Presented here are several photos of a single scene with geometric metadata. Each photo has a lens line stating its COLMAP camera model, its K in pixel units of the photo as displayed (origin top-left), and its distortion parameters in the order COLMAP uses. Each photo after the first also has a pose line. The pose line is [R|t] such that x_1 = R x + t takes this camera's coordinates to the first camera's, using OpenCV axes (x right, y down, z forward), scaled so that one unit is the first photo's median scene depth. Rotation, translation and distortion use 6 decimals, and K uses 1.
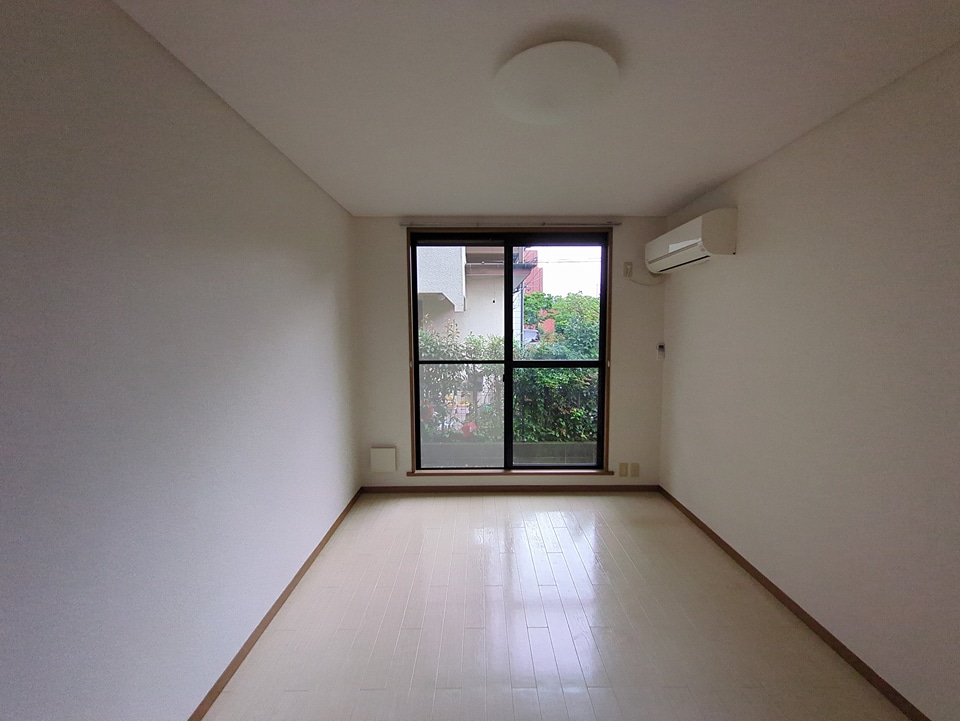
lens RADIAL K [[376.9, 0, 481.1], [0, 376.9, 356.9], [0, 0, 1]] dist [-0.000468, 0.000184]
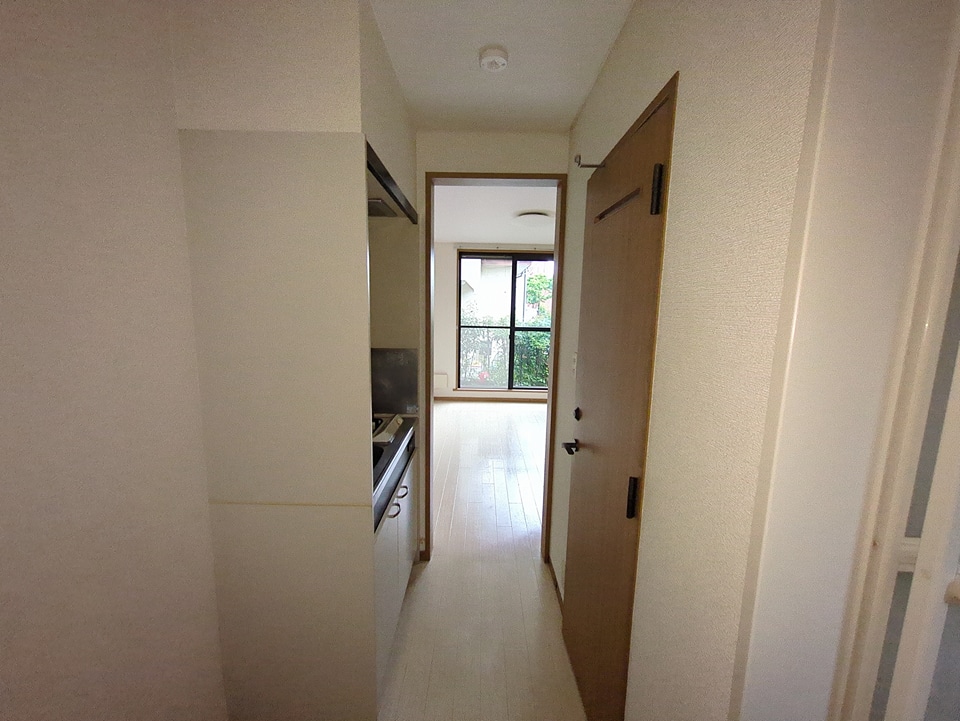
lens RADIAL K [[371.4, 0, 479.0], [0, 371.4, 357.1], [0, 0, 1]] dist [-0.002921, -0.000179]
pose [[0.999564, 0.026533, -0.012980, -0.055042], [-0.025660, 0.997662, 0.063335, 0.043250], [0.014630, -0.062975, 0.997908, -0.704773]]
